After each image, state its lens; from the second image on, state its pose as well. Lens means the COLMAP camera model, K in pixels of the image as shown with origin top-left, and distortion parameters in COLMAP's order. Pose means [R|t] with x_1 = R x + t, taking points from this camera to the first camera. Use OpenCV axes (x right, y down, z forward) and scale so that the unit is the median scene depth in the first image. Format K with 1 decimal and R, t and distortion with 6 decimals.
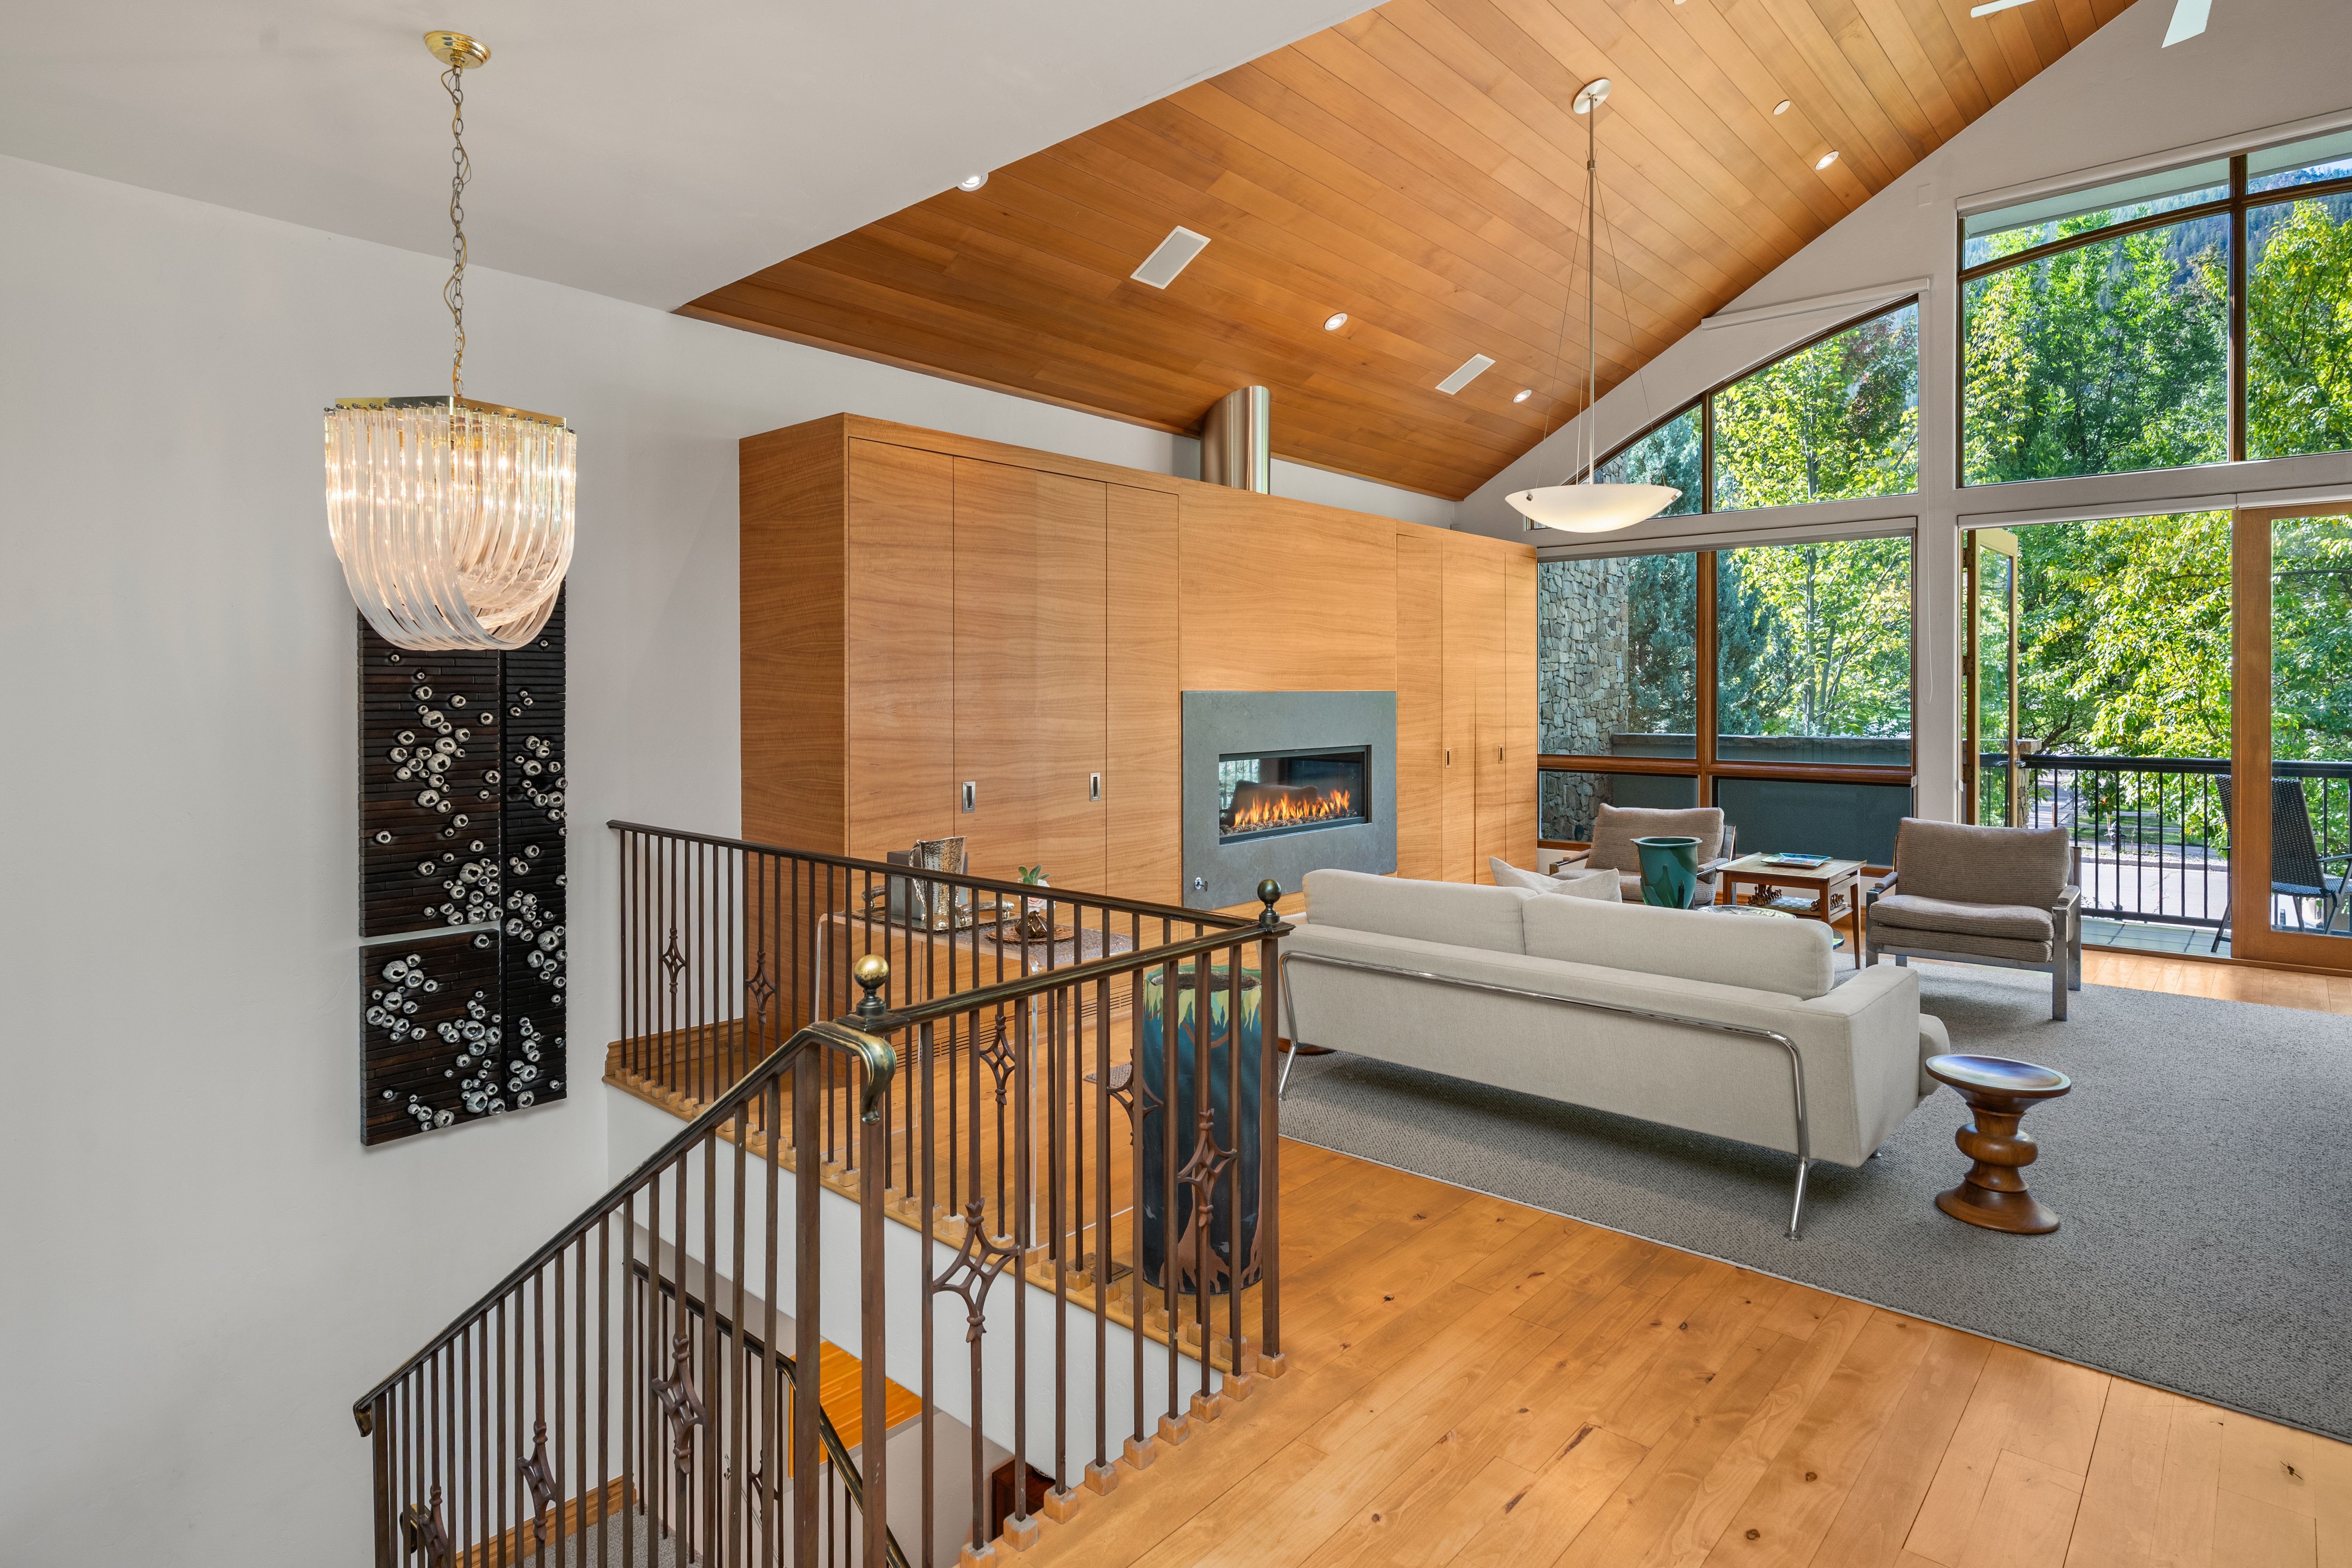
lens RADIAL K [[1254.8, 0, 1168.0], [0, 1254.8, 701.2], [0, 0, 1]] dist [-0.002381, 0.002093]
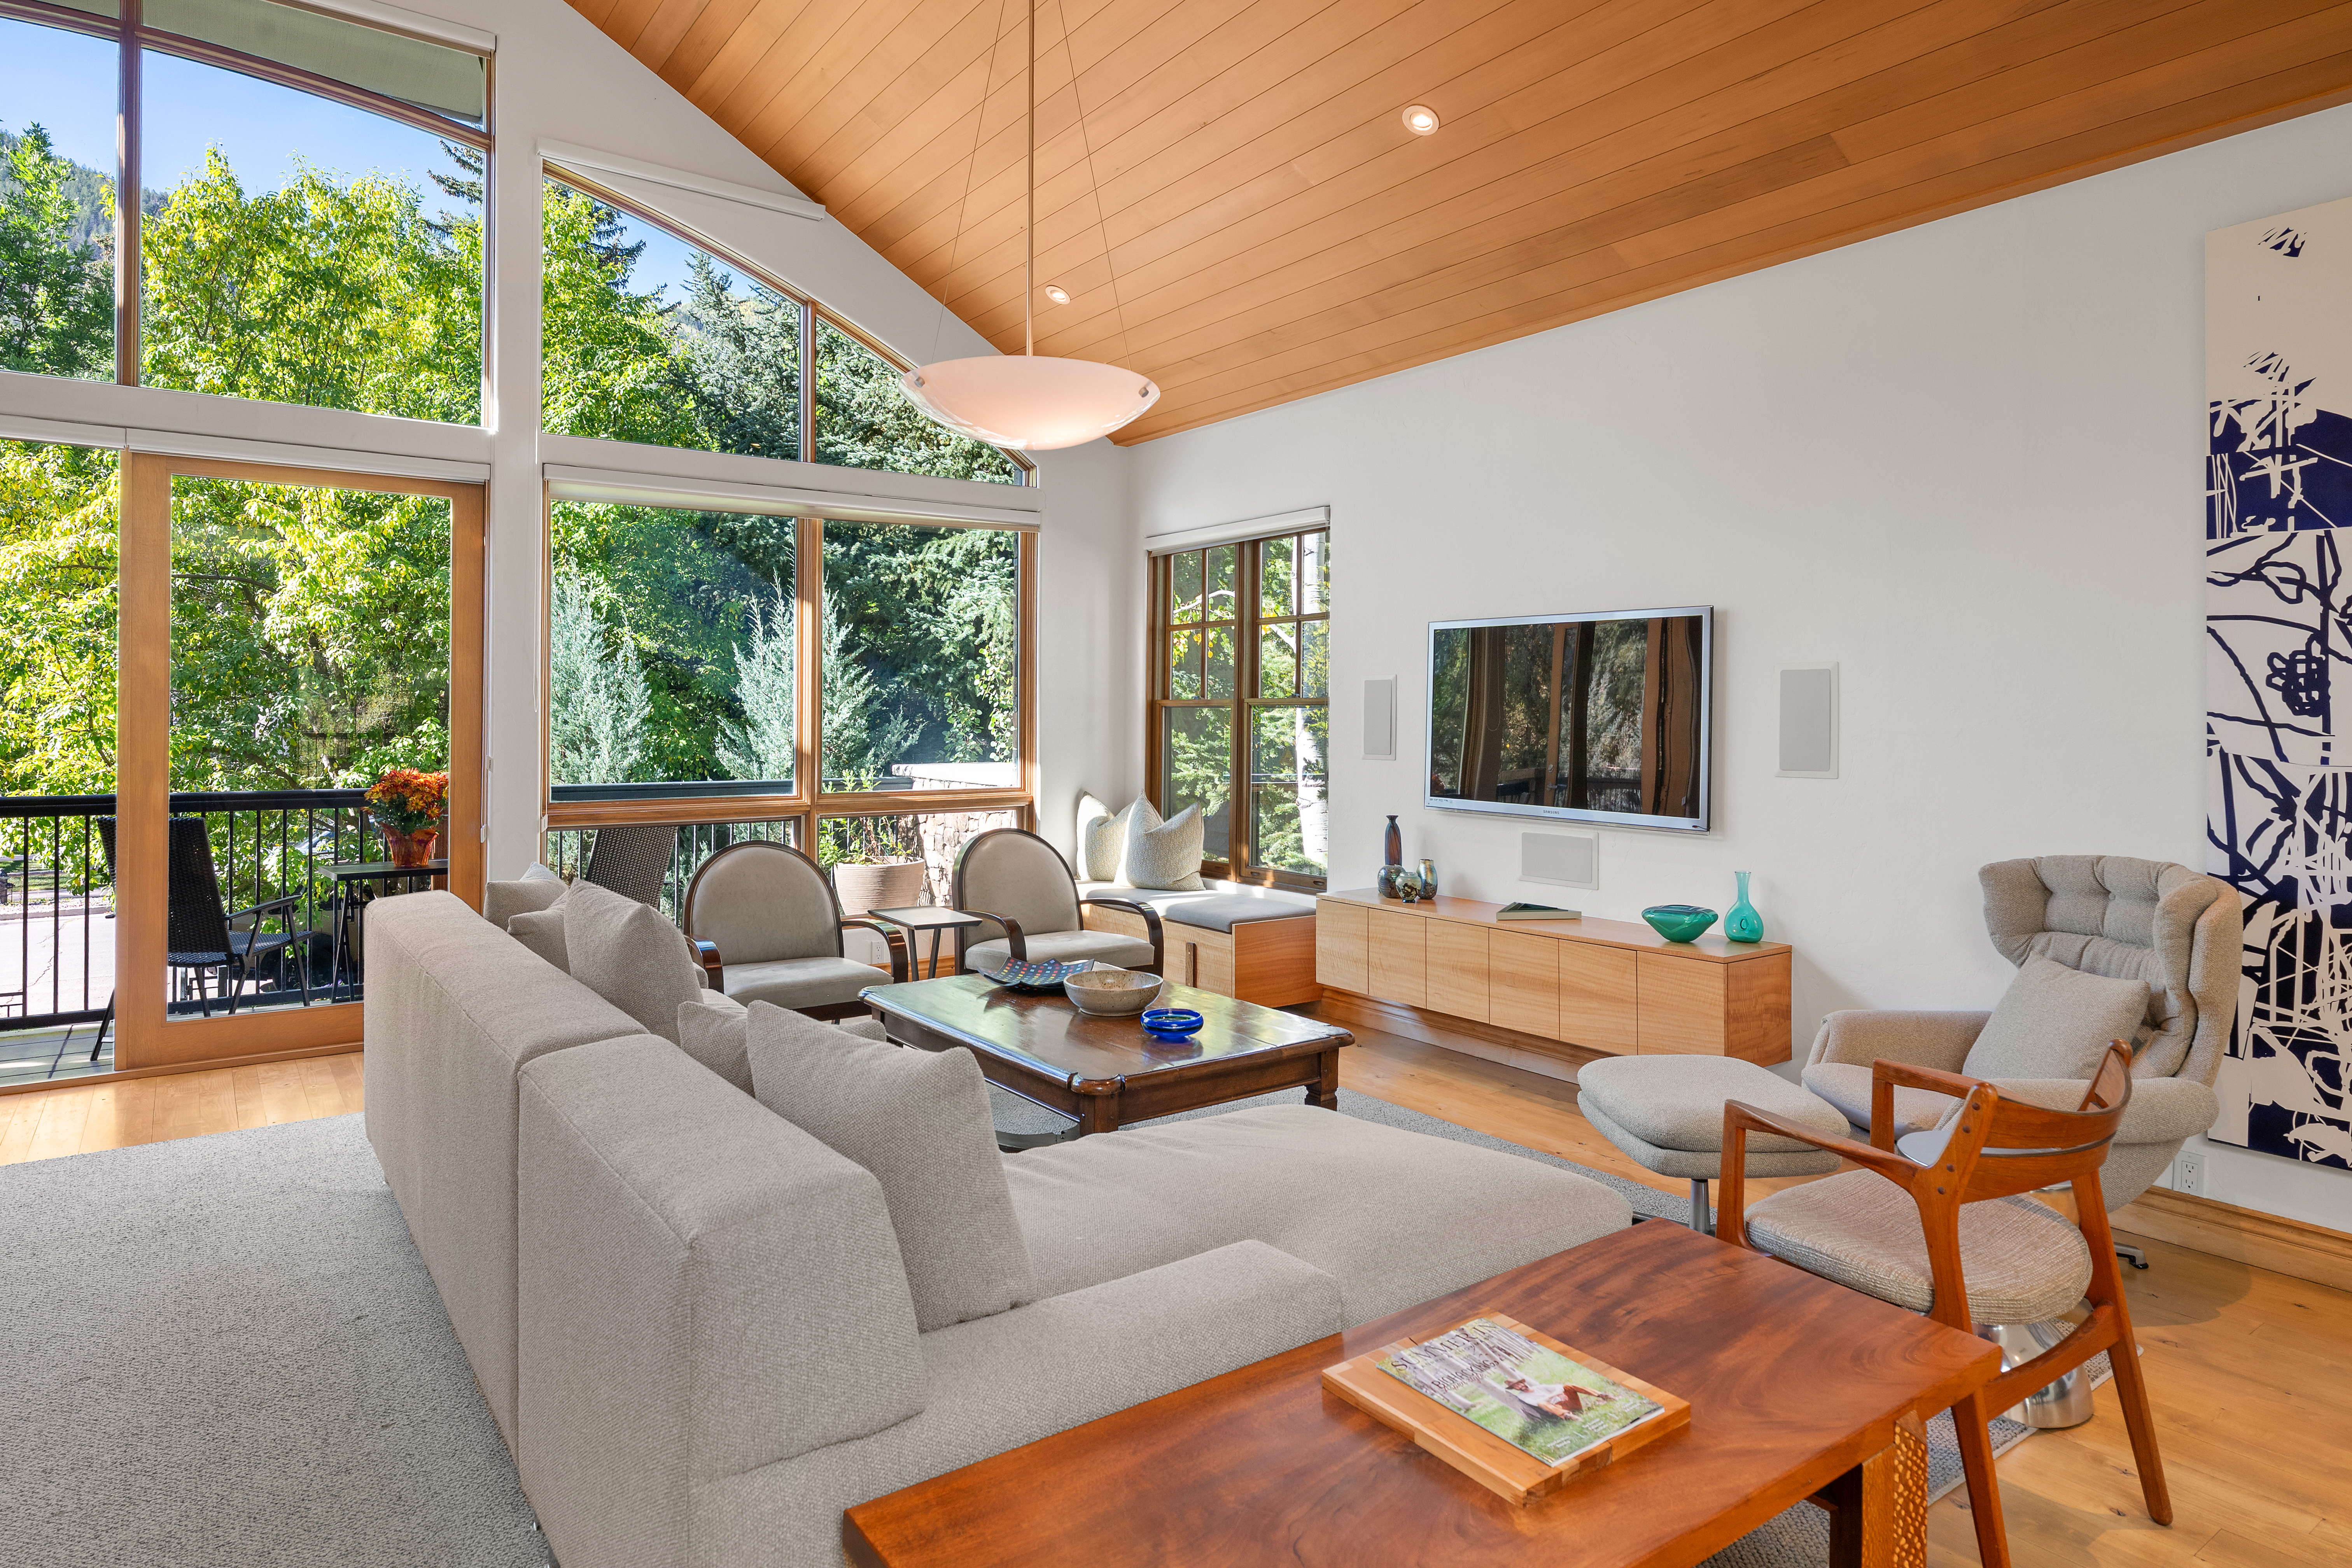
lens RADIAL K [[1353.7, 0, 1164.2], [0, 1353.7, 708.7], [0, 0, 1]] dist [-0.000566, 0.000758]
pose [[0.217807, 0.011207, 0.975928, 0.218393], [0.001226, 0.999930, -0.011756, 0.006509], [-0.975991, 0.003757, 0.217778, 0.242193]]
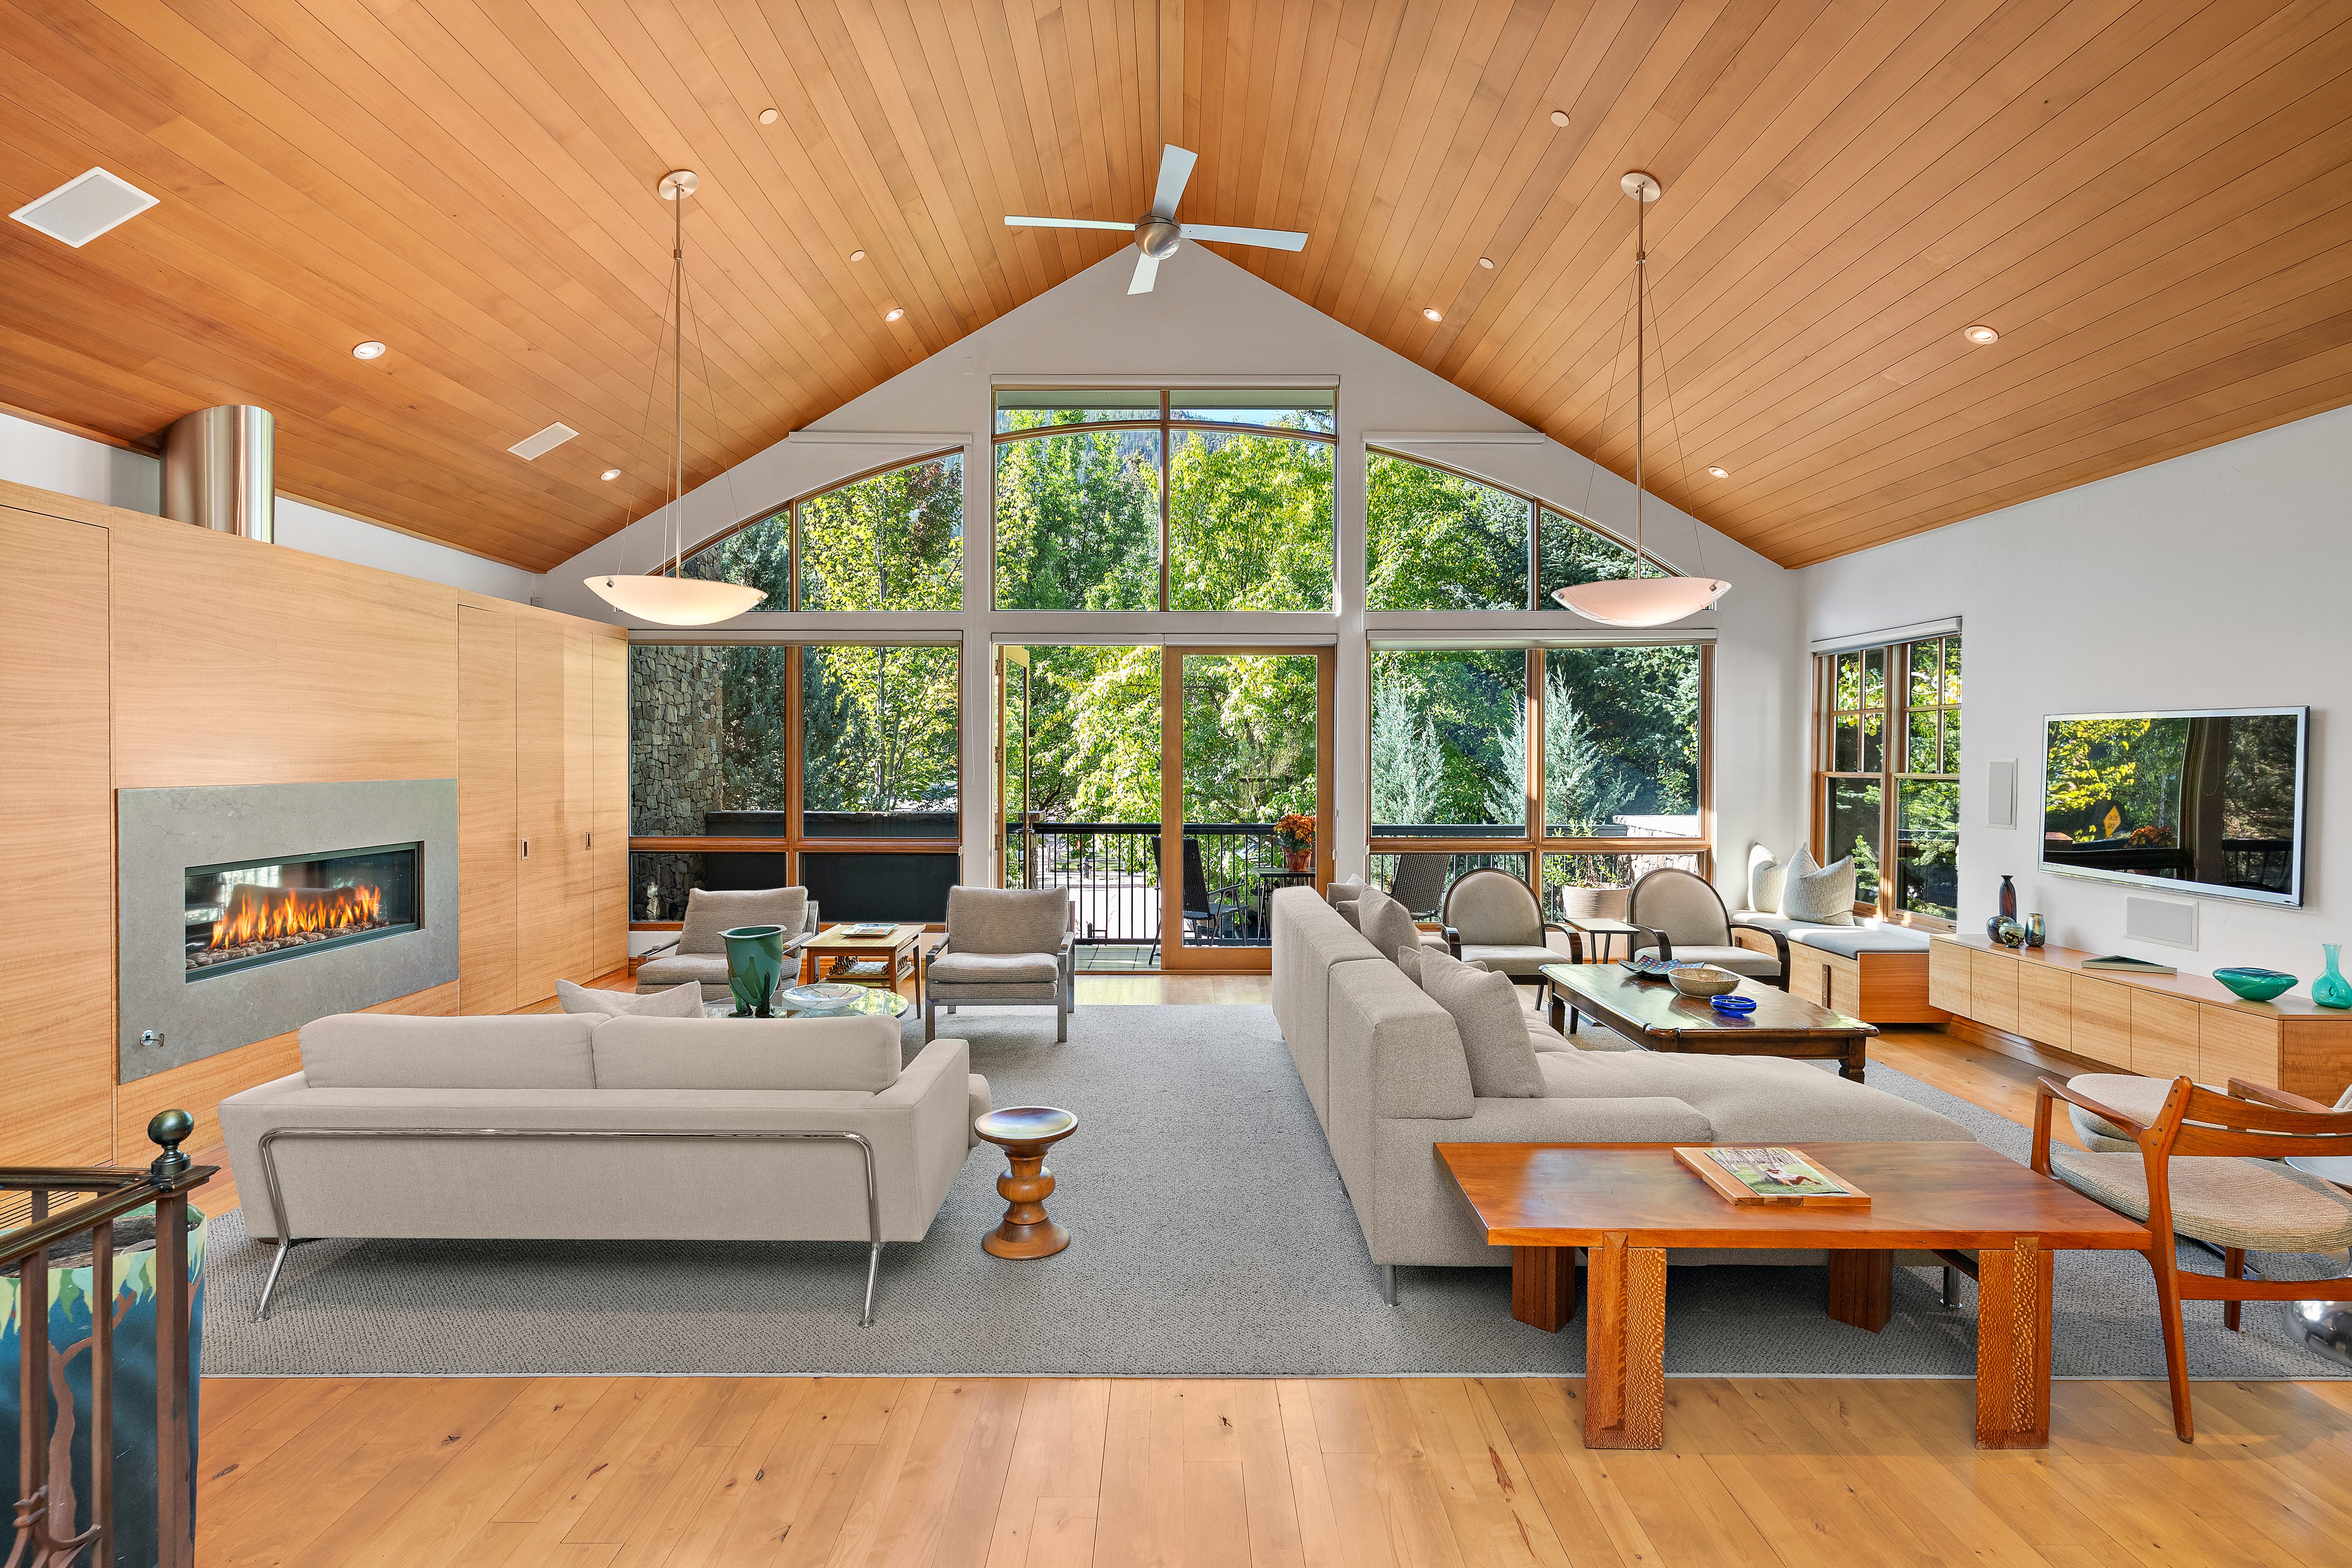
lens RADIAL K [[1128.0, 0, 1173.6], [0, 1128.0, 769.1], [0, 0, 1]] dist [0.001425, 0.001582]
pose [[0.747459, -0.001694, 0.664305, 0.031839], [-0.000454, 0.999995, 0.003061, -0.020309], [-0.664307, -0.002590, 0.747455, 0.061495]]
